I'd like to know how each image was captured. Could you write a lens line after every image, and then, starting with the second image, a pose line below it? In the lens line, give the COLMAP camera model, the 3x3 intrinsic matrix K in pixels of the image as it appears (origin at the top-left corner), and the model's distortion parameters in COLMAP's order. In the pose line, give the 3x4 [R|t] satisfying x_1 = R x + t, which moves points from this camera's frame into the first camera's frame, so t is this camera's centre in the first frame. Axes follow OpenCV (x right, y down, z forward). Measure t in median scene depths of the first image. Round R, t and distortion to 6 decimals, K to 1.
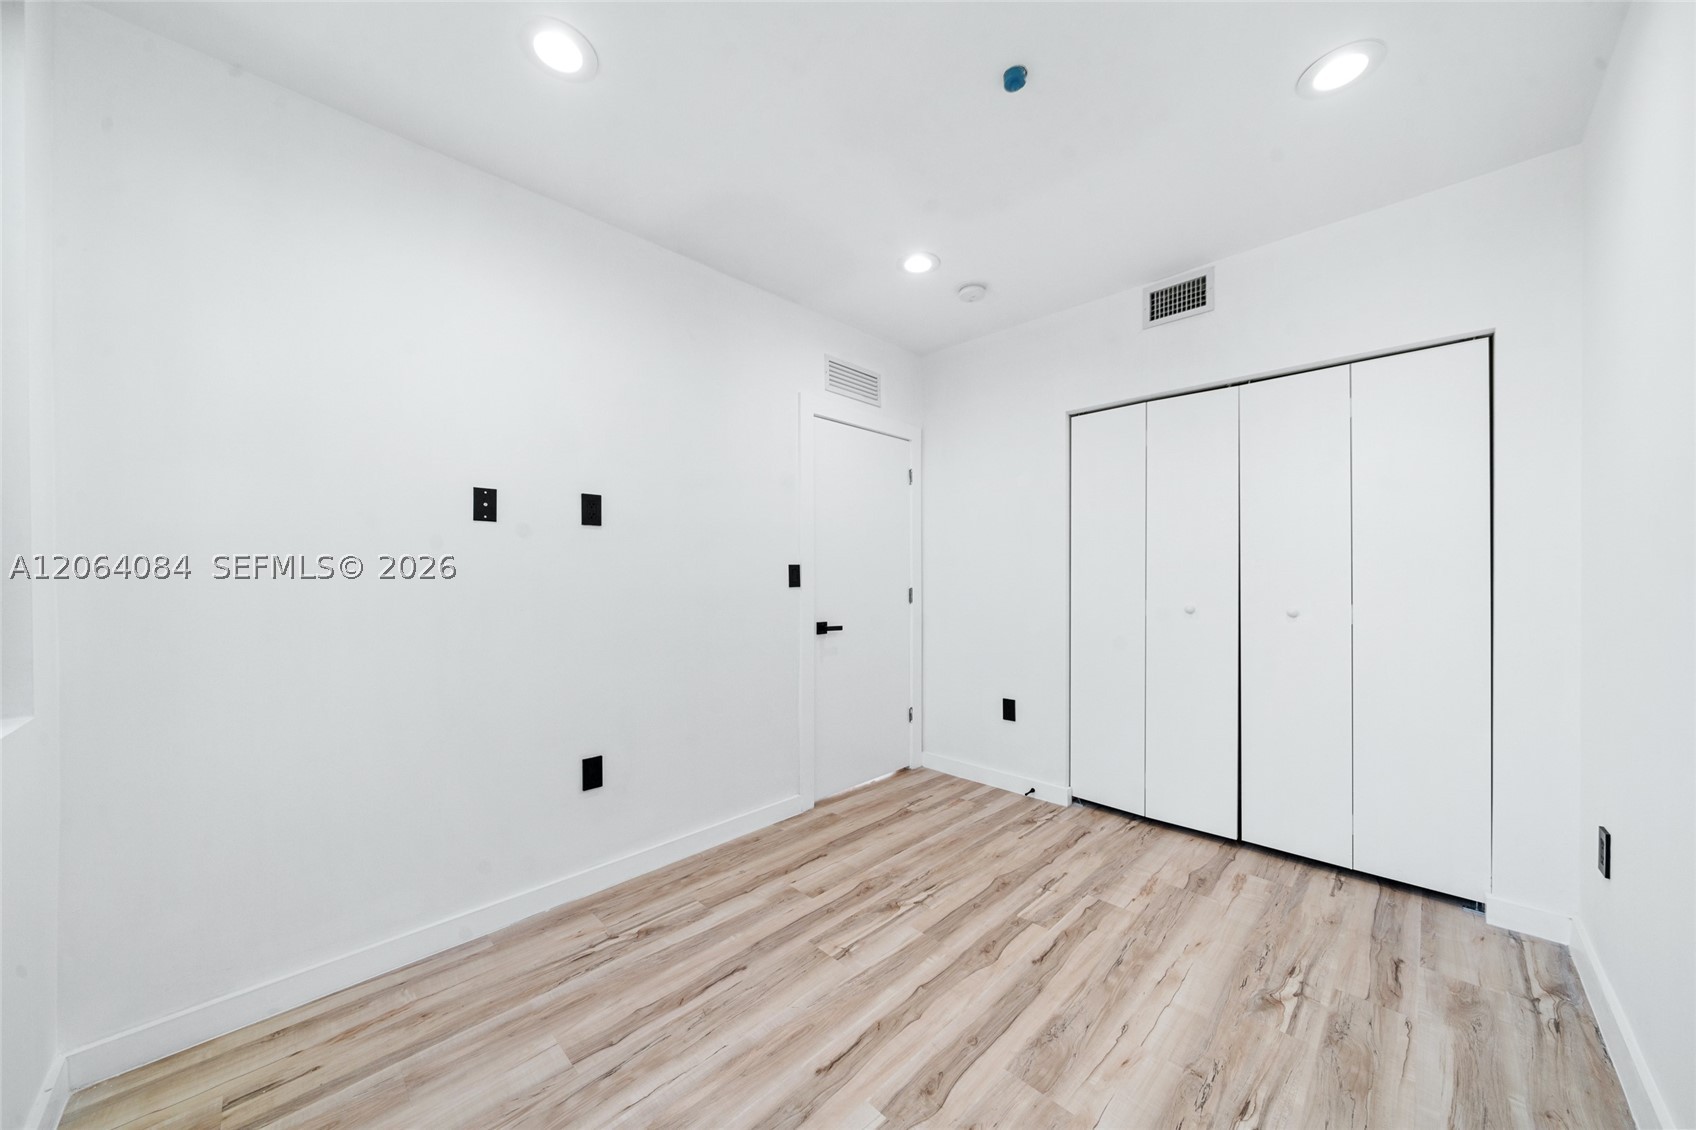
lens RADIAL K [[574.7, 0, 855.6], [0, 574.7, 563.4], [0, 0, 1]] dist [-0.002349, 0.000097]
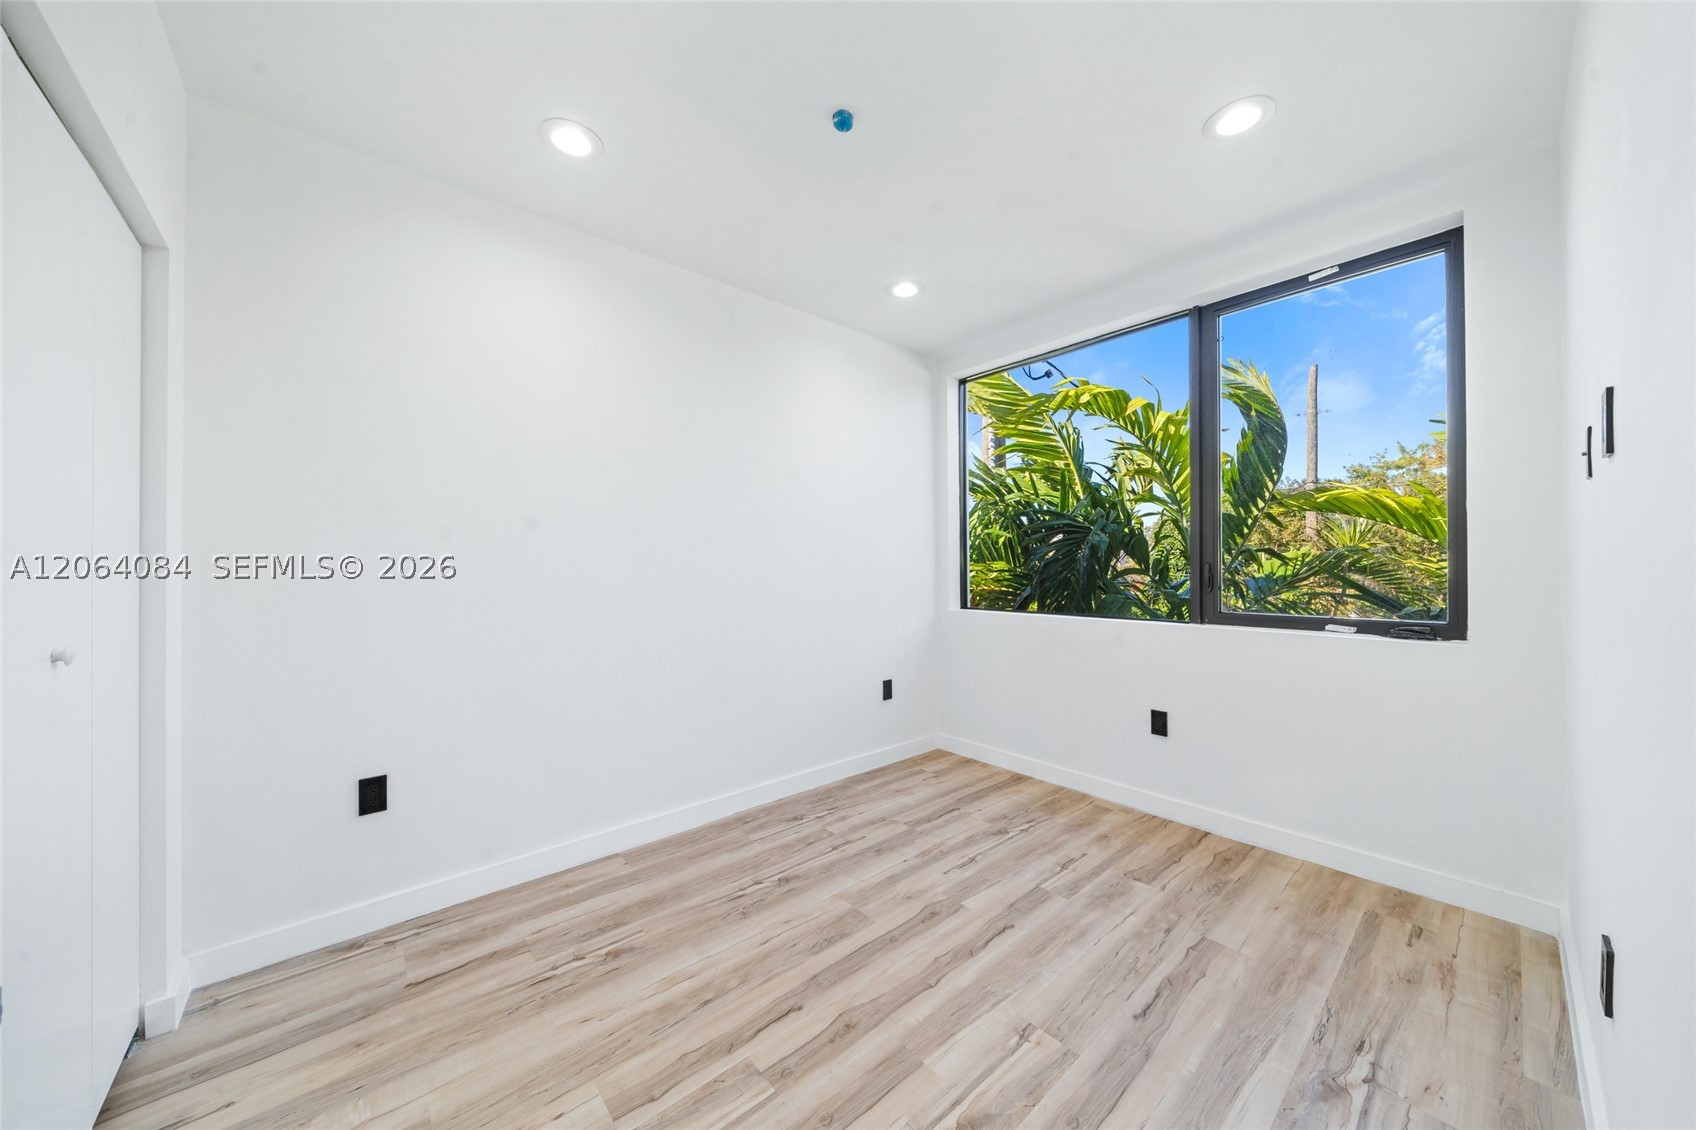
lens RADIAL K [[574.7, 0, 855.6], [0, 574.7, 563.4], [0, 0, 1]] dist [-0.002349, 0.000097]
pose [[-0.997108, 0.006098, 0.075749, 0.164775], [0.004307, 0.999708, -0.023782, 0.038439], [-0.075872, -0.023387, -0.996843, 1.992221]]
